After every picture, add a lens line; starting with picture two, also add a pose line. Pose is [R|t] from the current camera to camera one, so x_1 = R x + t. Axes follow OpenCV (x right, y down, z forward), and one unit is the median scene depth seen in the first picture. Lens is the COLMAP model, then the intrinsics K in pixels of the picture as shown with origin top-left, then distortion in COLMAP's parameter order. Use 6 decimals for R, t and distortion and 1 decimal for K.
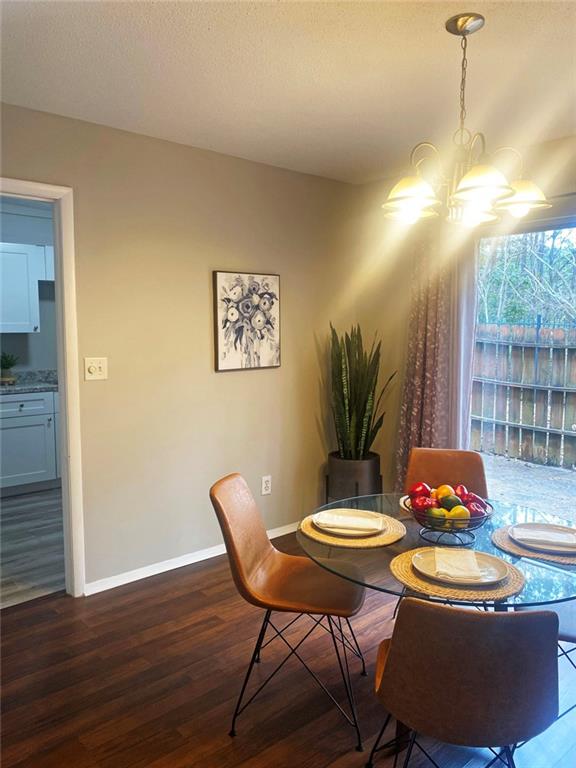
lens RADIAL K [[581.8, 0, 284.2], [0, 581.8, 378.4], [0, 0, 1]] dist [0.030034, -0.033218]
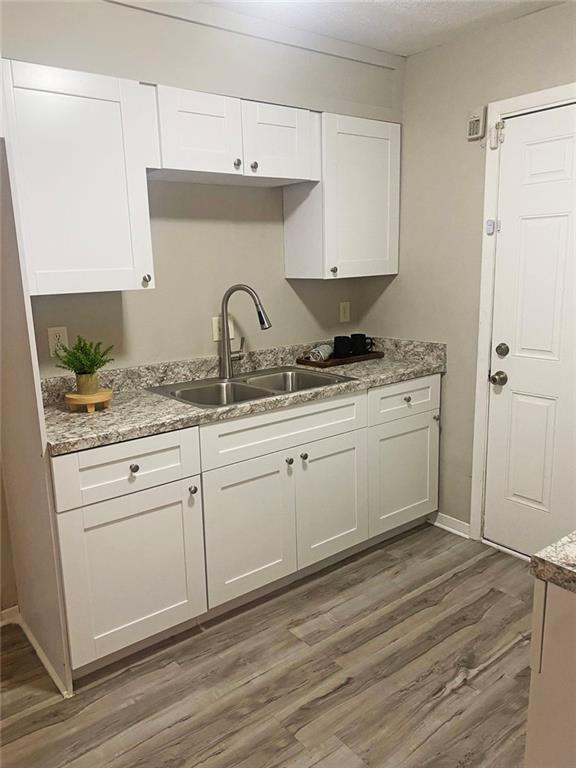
lens RADIAL K [[581.8, 0, 287.2], [0, 581.8, 382.4], [0, 0, 1]] dist [0.030034, -0.033218]
pose [[0.998457, -0.013252, -0.053934, -0.298086], [0.019110, 0.993792, 0.109603, -0.055302], [0.052147, -0.110465, 0.992511, 0.562386]]
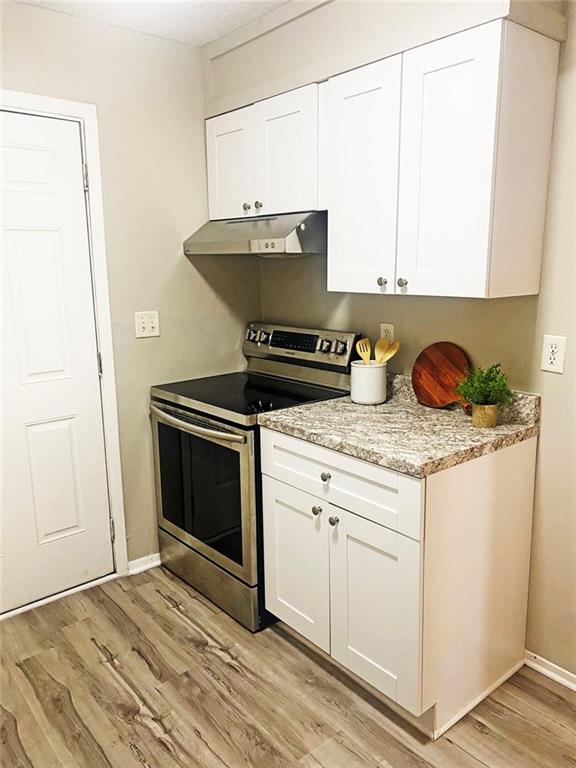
lens RADIAL K [[581.8, 0, 283.0], [0, 581.8, 381.1], [0, 0, 1]] dist [0.030034, -0.033218]
pose [[0.027952, -0.197028, 0.979999, -0.530257], [0.107296, 0.975310, 0.193025, -0.083229], [-0.993834, 0.099755, 0.048402, 0.828039]]
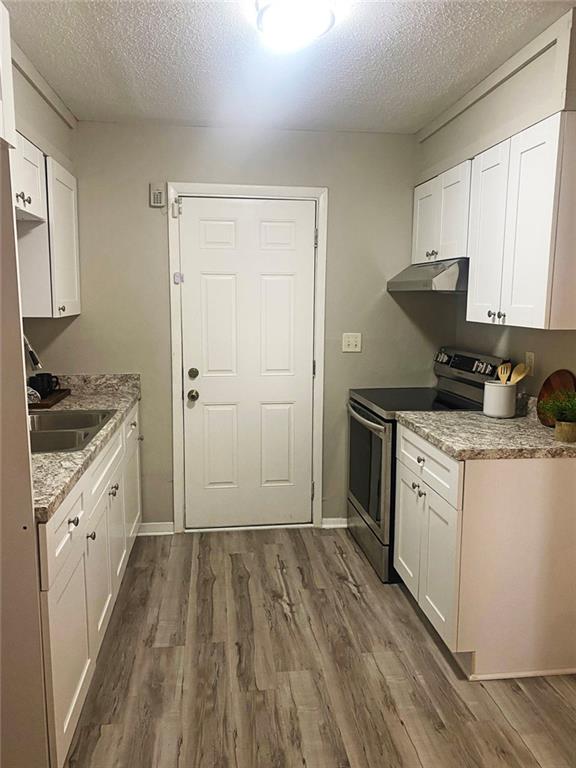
lens RADIAL K [[581.8, 0, 280.7], [0, 581.8, 386.3], [0, 0, 1]] dist [0.030034, -0.033218]
pose [[0.568752, -0.117438, 0.814082, -0.638976], [0.072746, 0.993058, 0.092434, -0.063140], [-0.819286, 0.006649, 0.573347, 0.633137]]
